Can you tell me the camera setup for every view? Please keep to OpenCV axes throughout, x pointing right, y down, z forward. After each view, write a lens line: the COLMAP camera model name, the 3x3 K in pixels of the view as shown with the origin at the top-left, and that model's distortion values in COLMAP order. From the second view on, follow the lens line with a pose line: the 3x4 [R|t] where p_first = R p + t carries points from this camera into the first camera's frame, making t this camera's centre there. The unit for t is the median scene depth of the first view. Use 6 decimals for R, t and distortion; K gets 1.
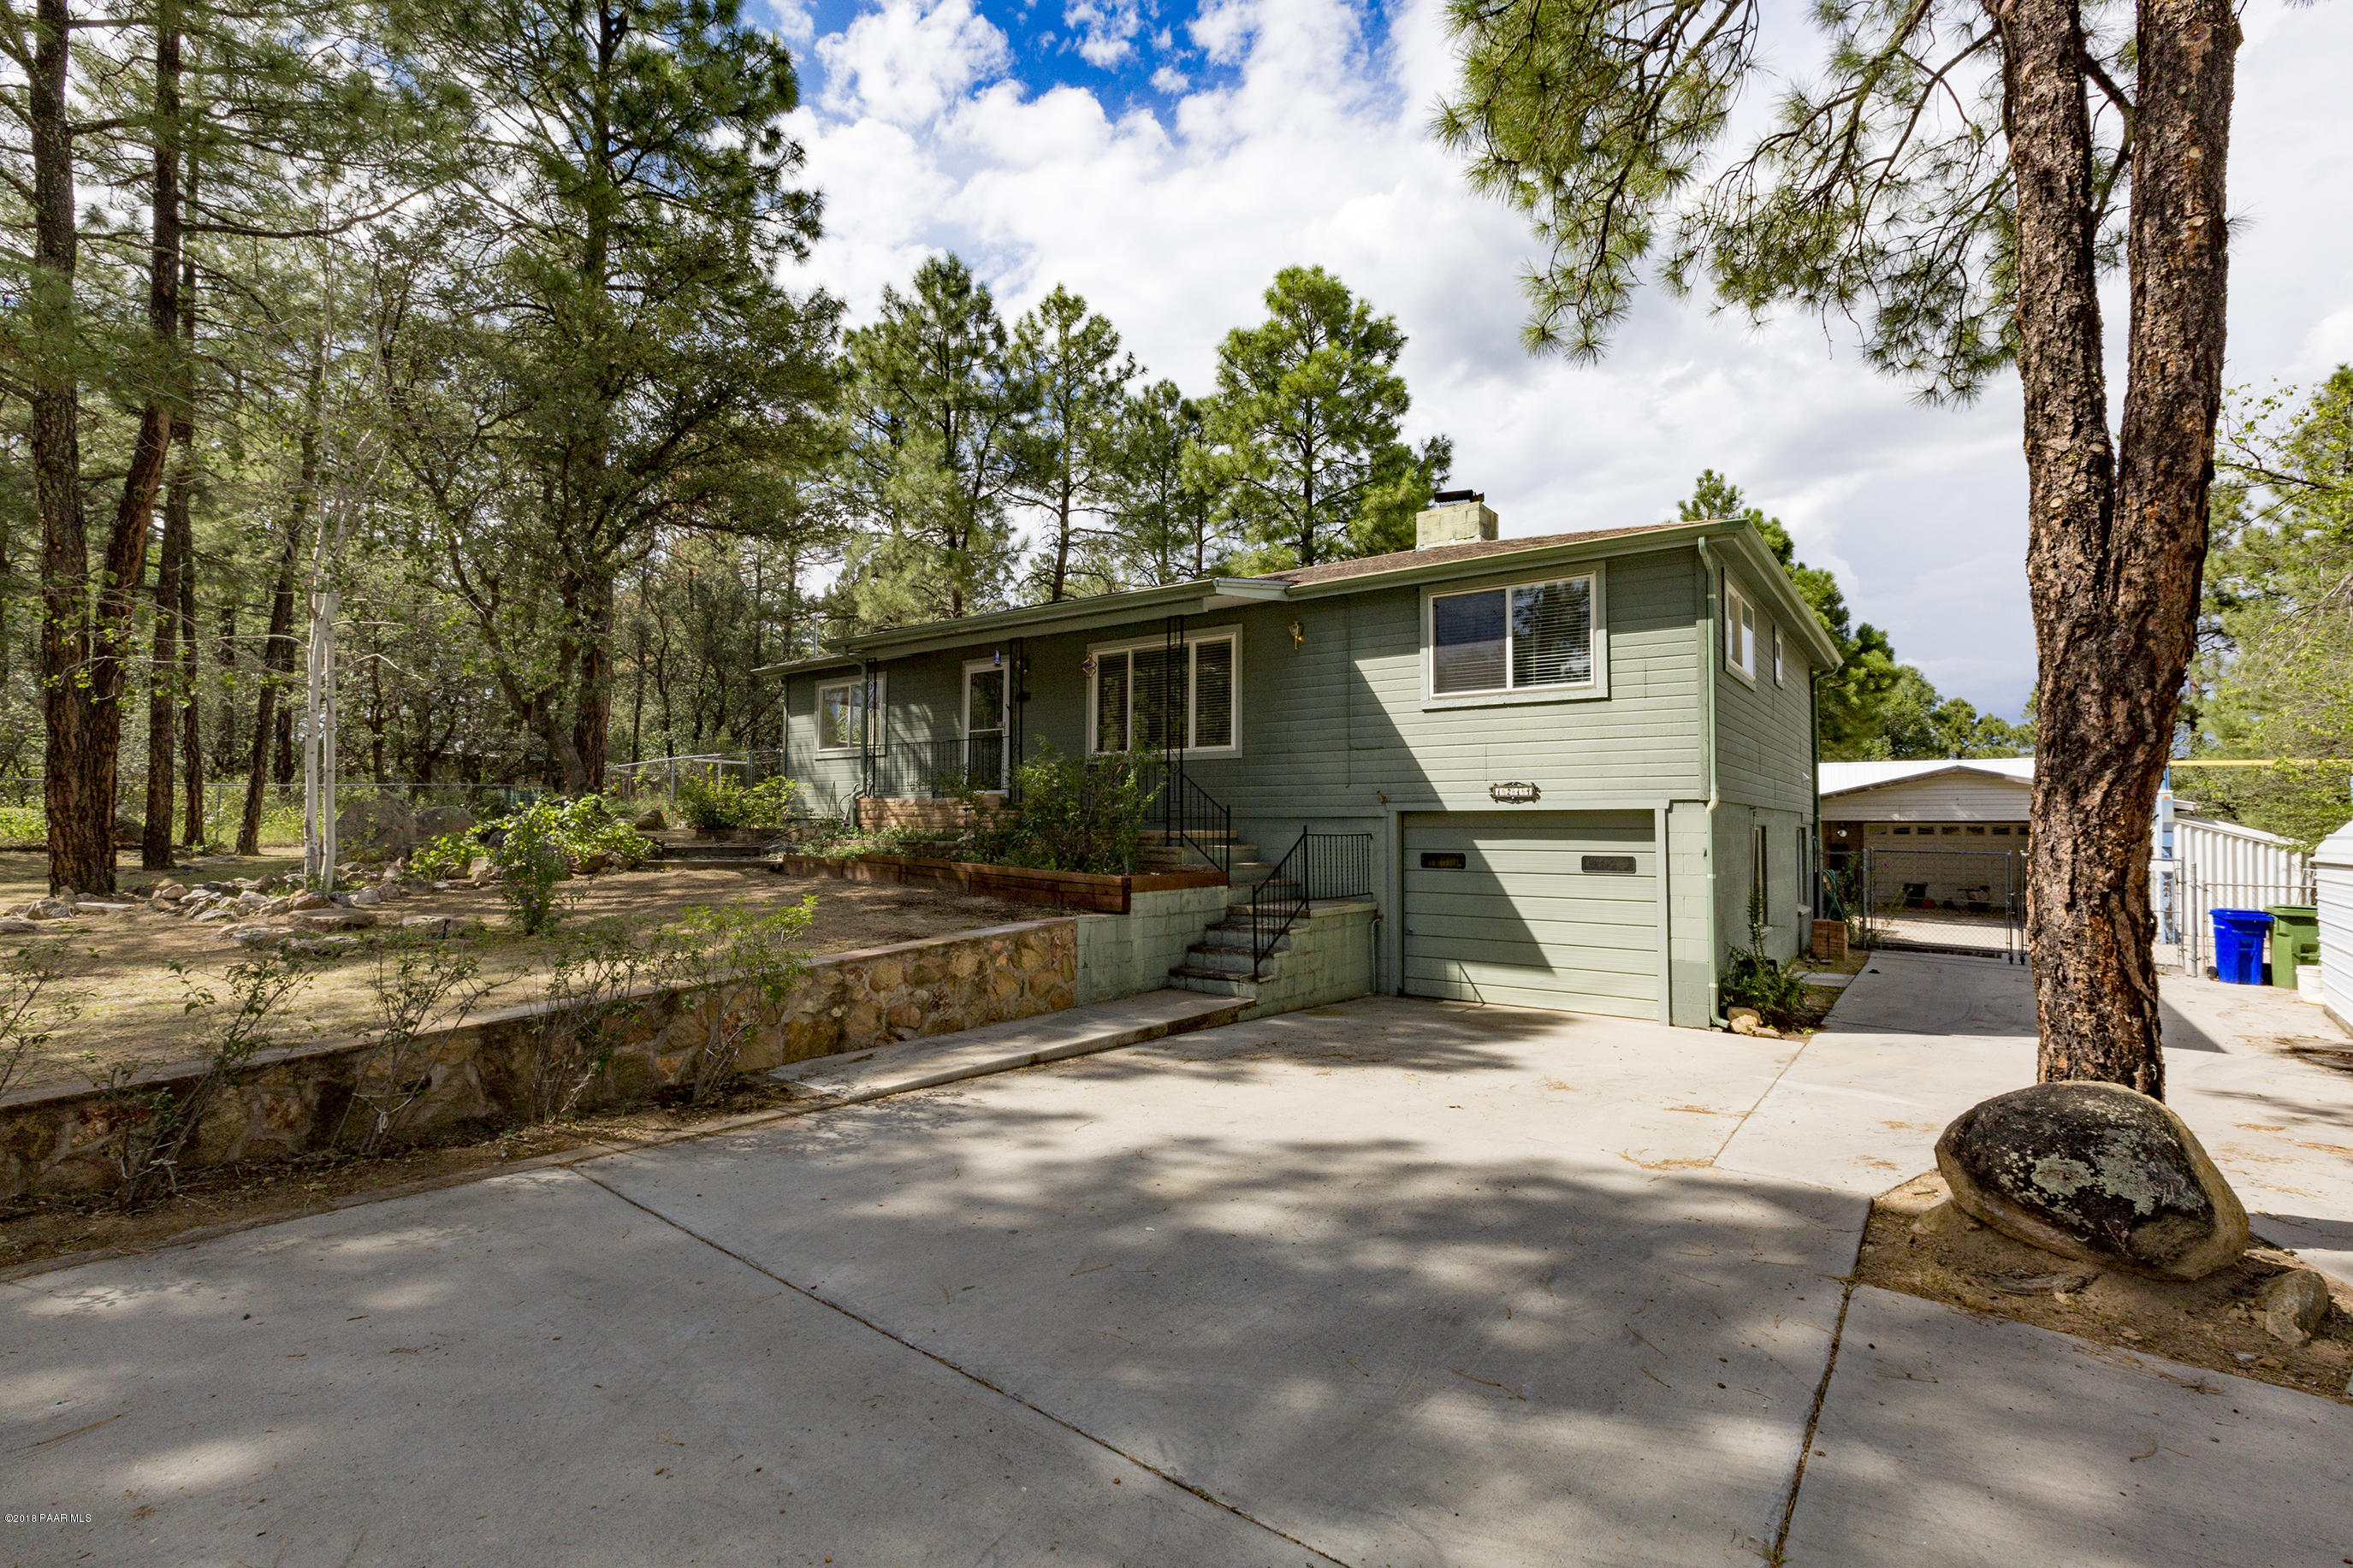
lens RADIAL K [[1062.2, 0, 1176.5], [0, 1062.2, 784.0], [0, 0, 1]] dist [0.001391, 0.000187]
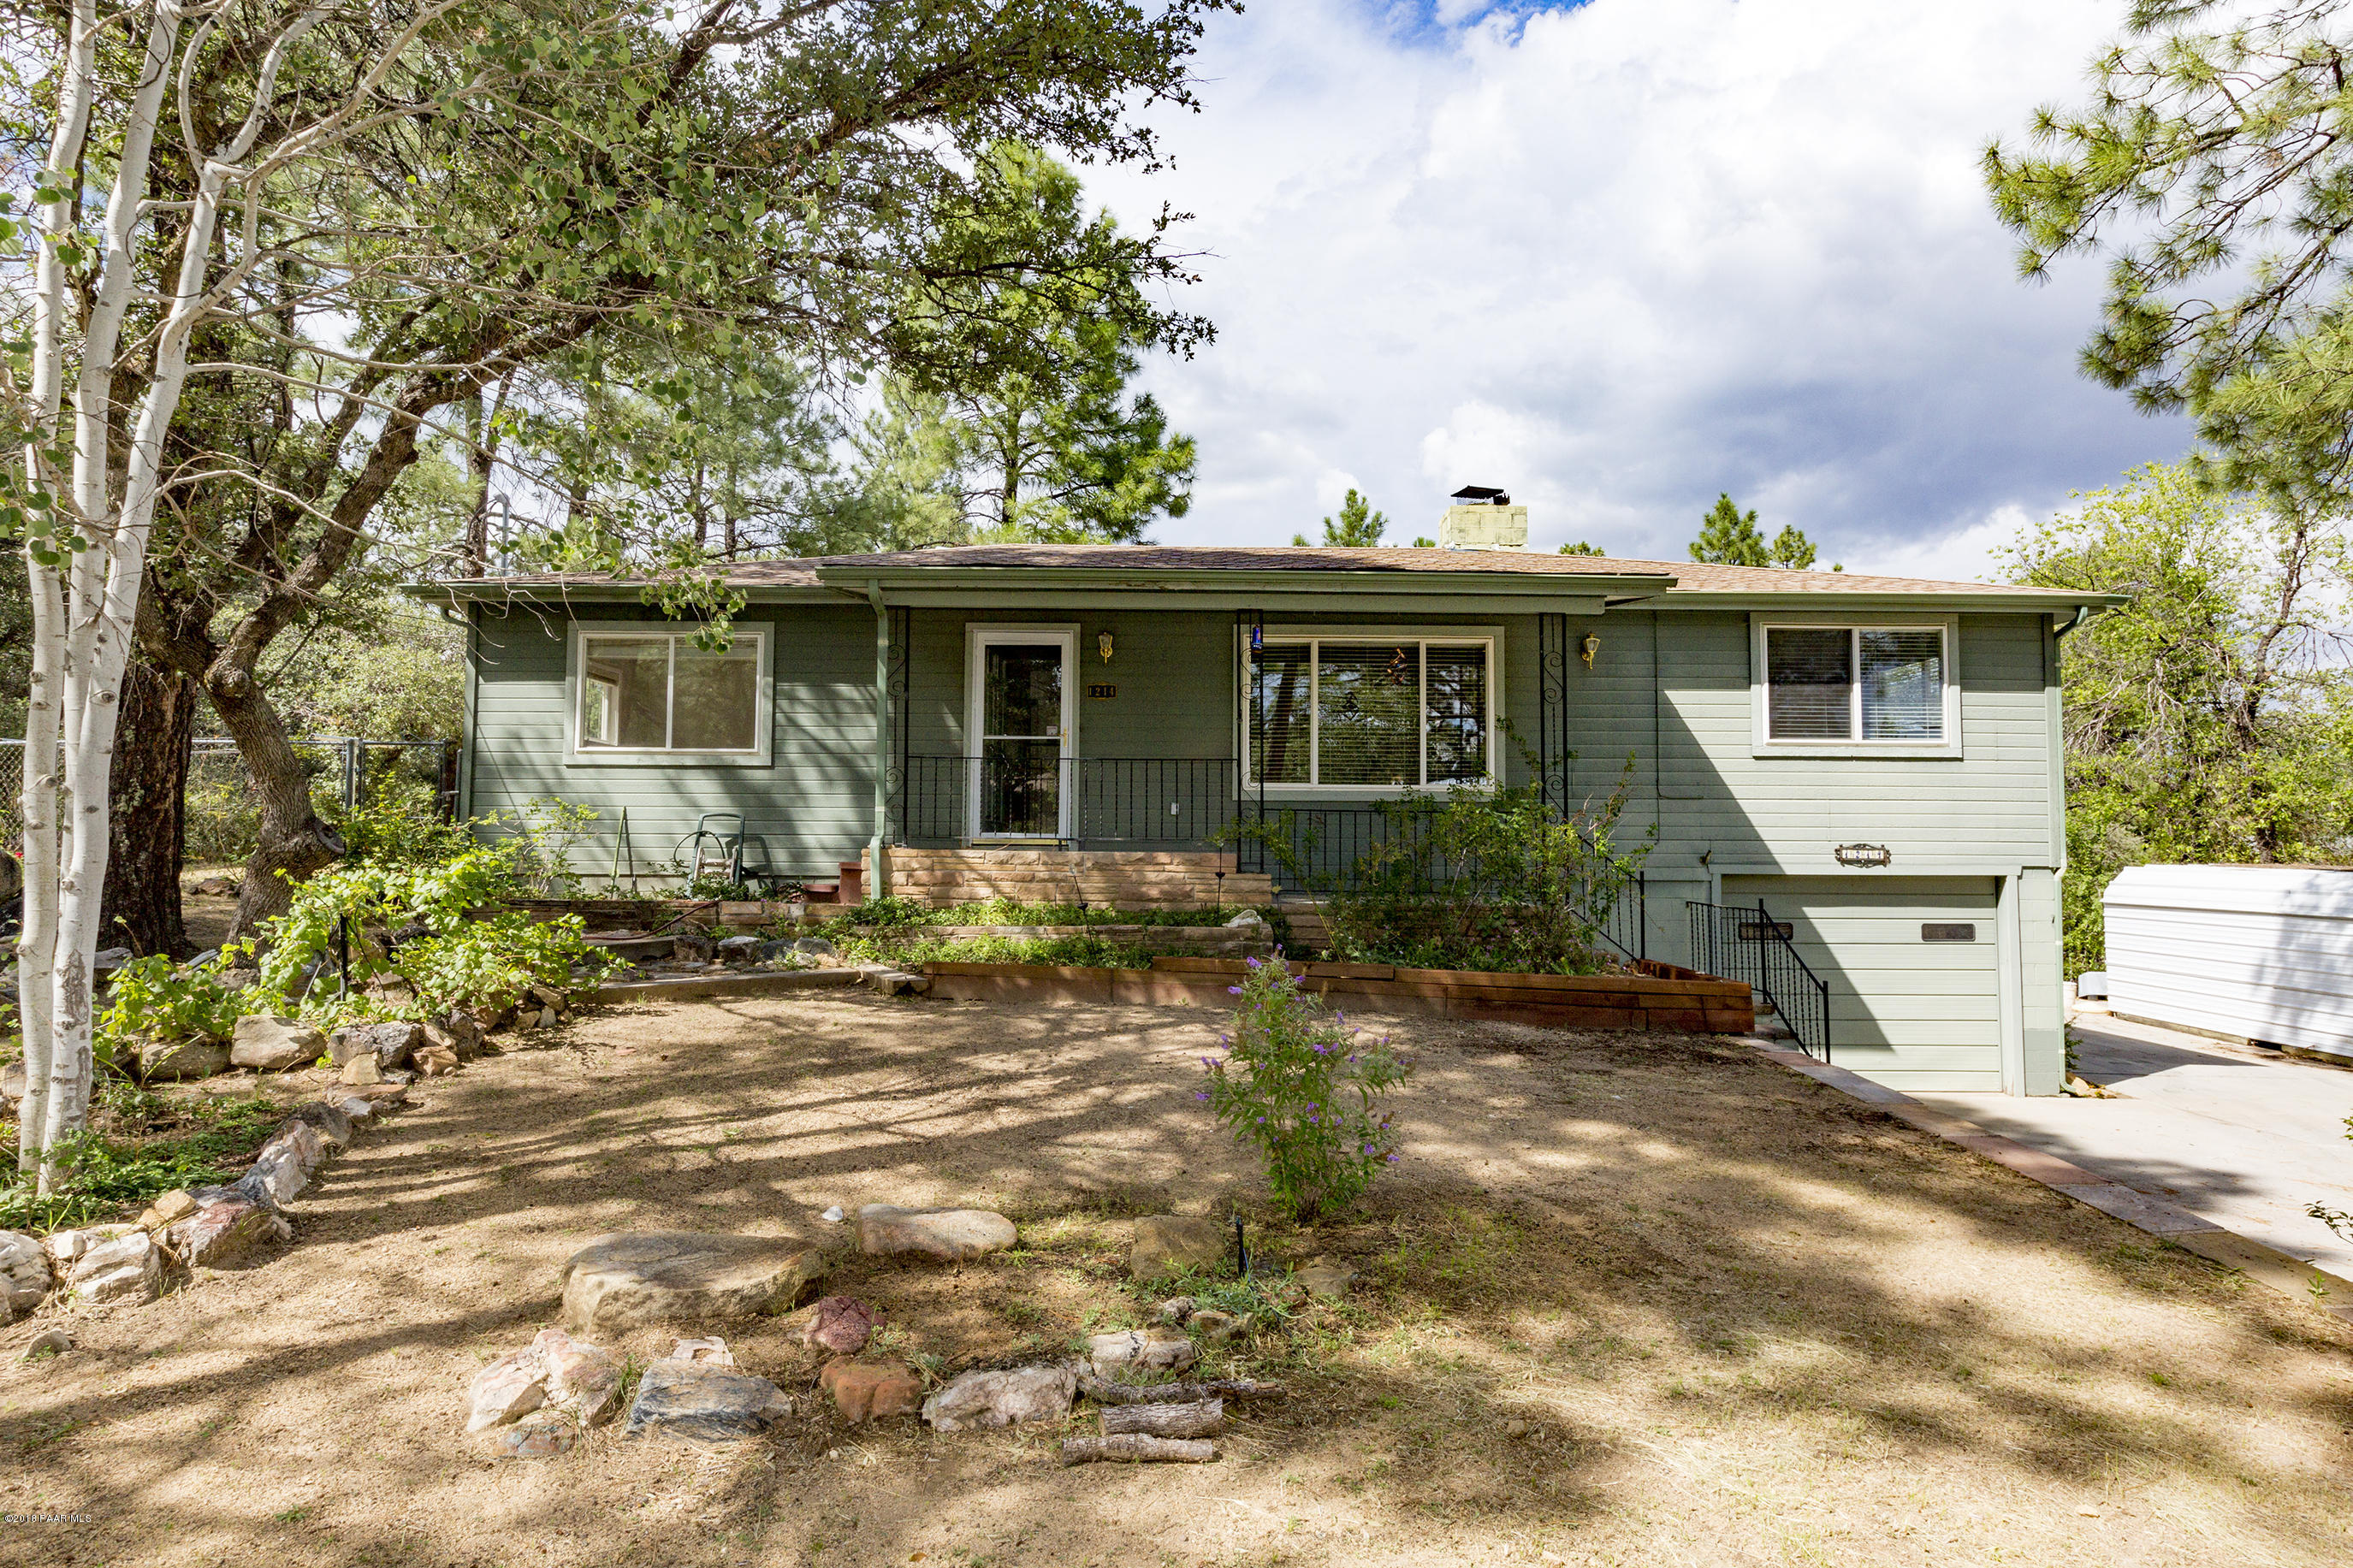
lens RADIAL K [[1223.2, 0, 1176.5], [0, 1223.2, 784.0], [0, 0, 1]] dist [0.006023, 0.000580]
pose [[0.793861, 0.029205, 0.607398, -0.764185], [-0.028162, 0.999540, -0.011253, -0.023951], [-0.607447, -0.008172, 0.794318, 0.510624]]
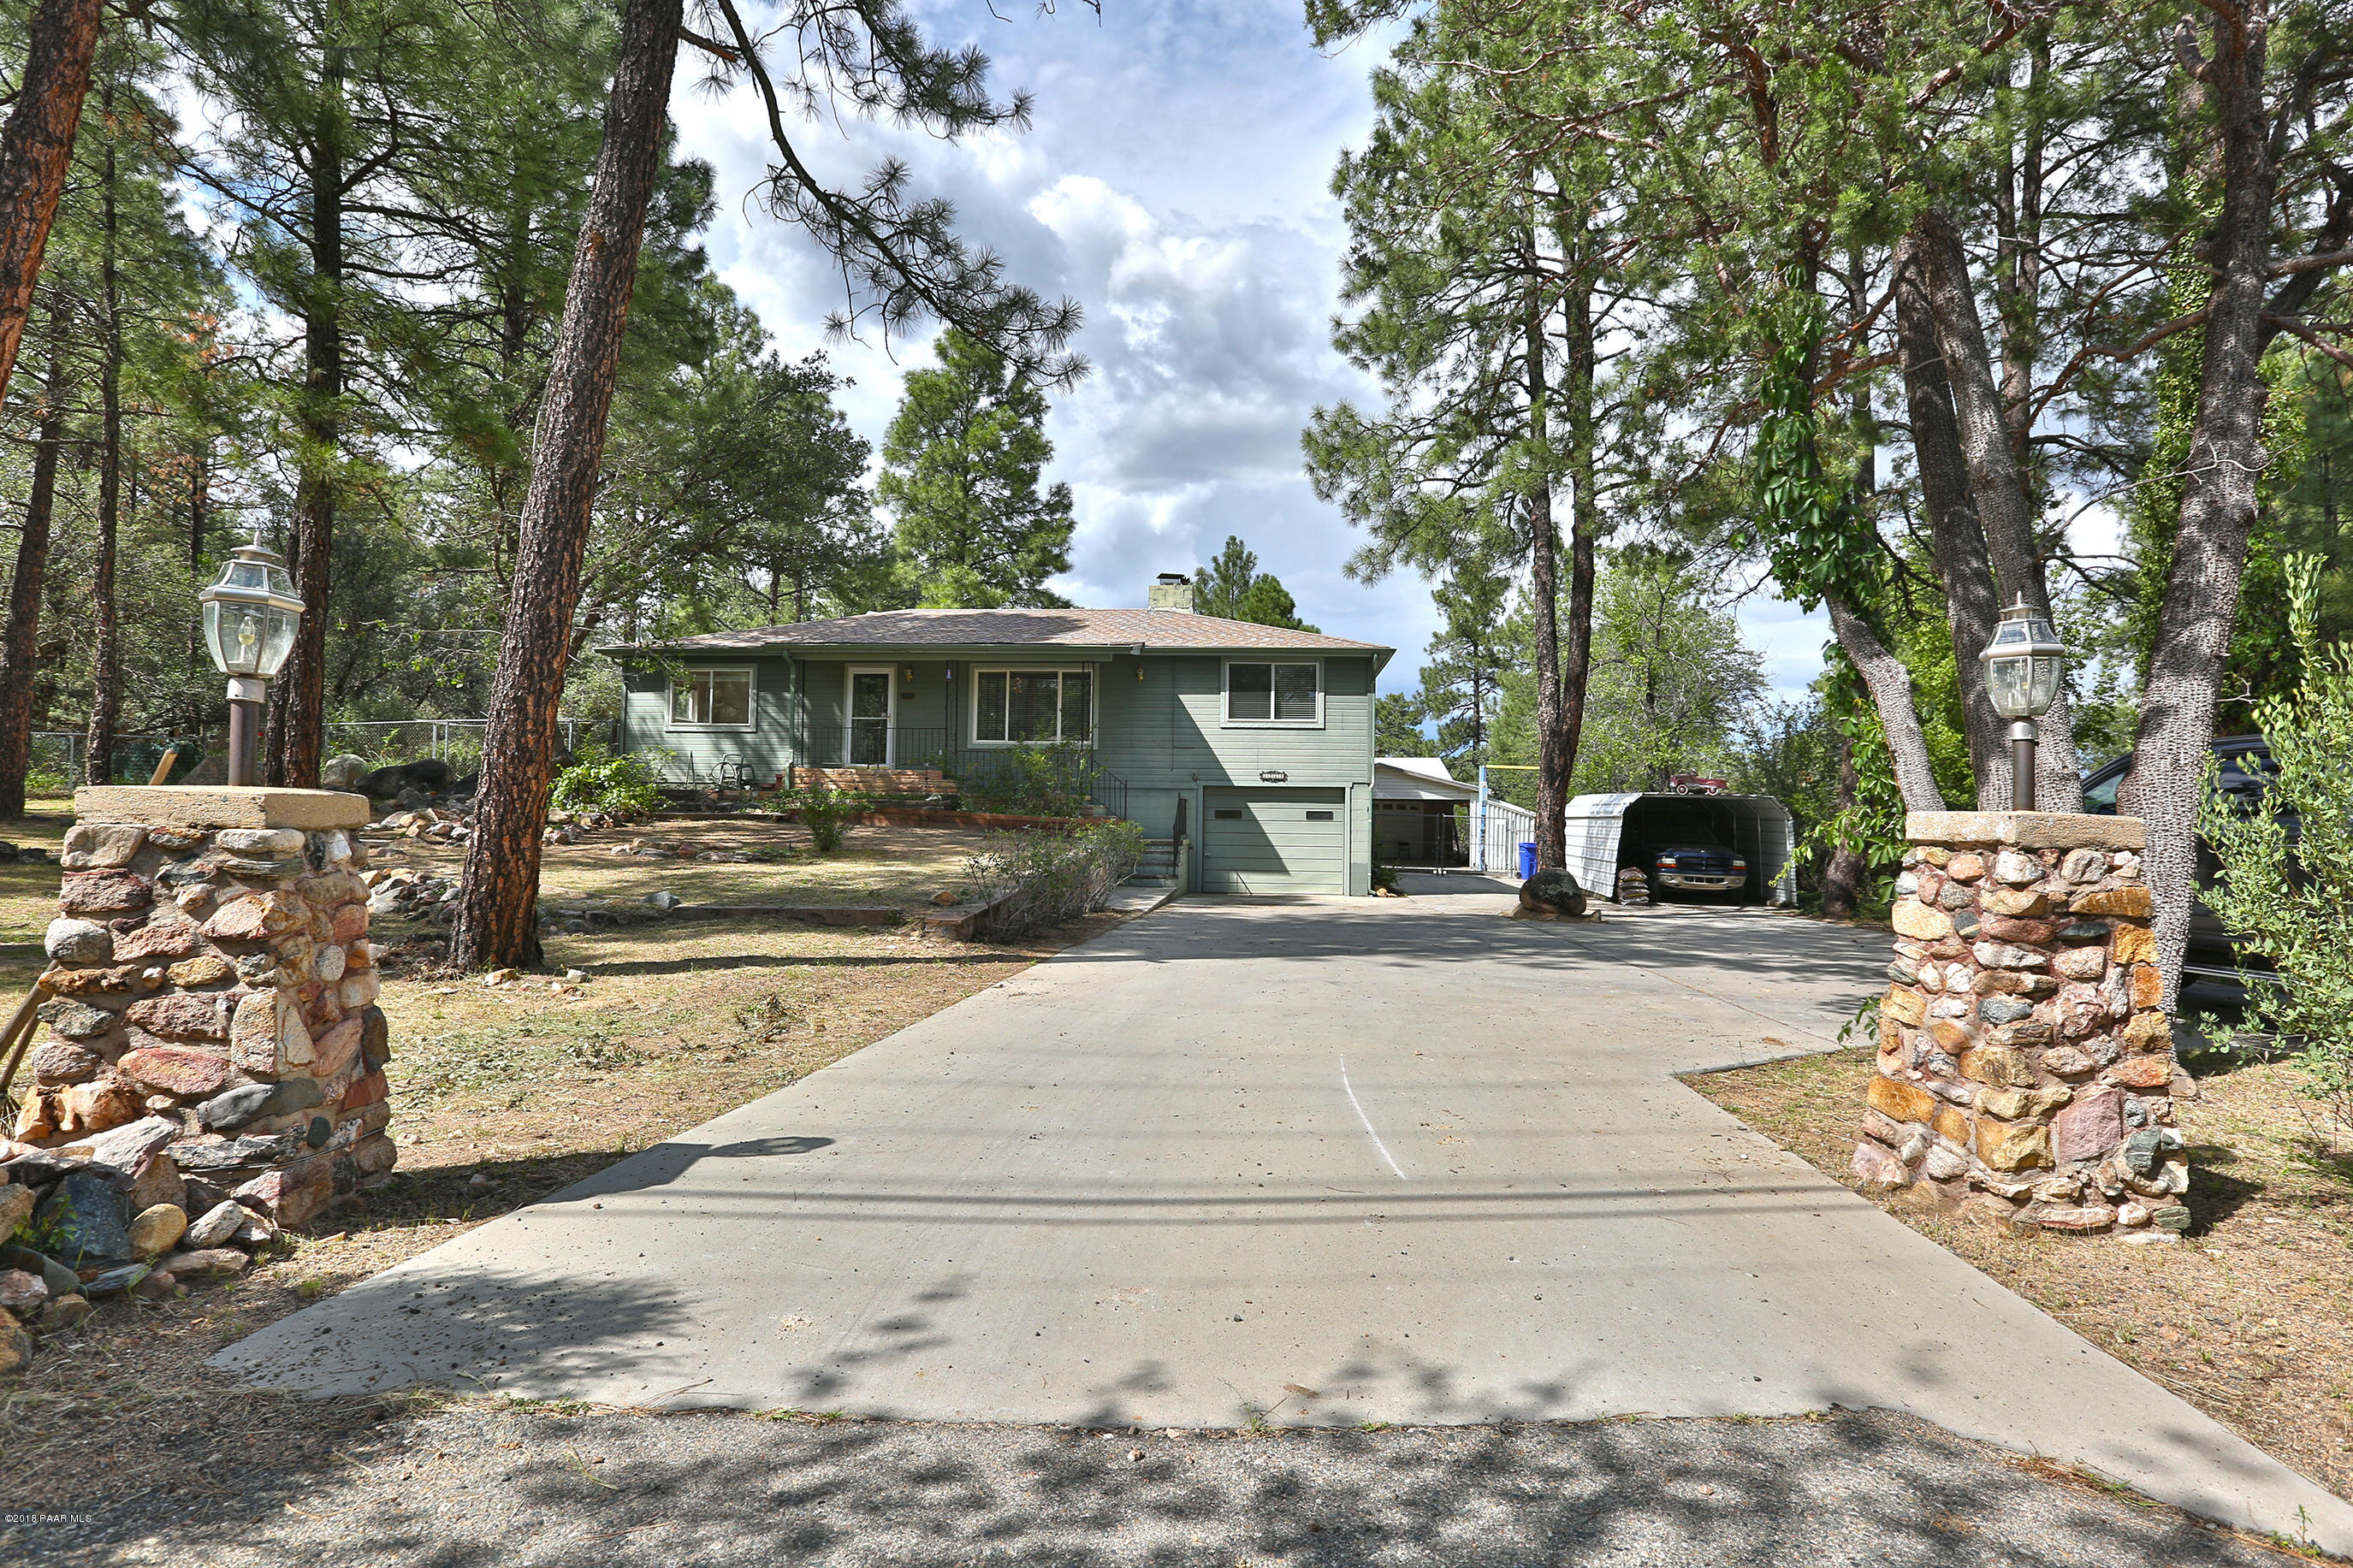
lens RADIAL K [[1187.9, 0, 1176.5], [0, 1187.9, 784.0], [0, 0, 1]] dist [-0.037218, 0.000152]
pose [[0.849923, 0.019568, 0.526543, -0.878733], [-0.032095, 0.999377, 0.014667, -0.004204], [-0.525928, -0.029365, 0.850022, -0.637368]]
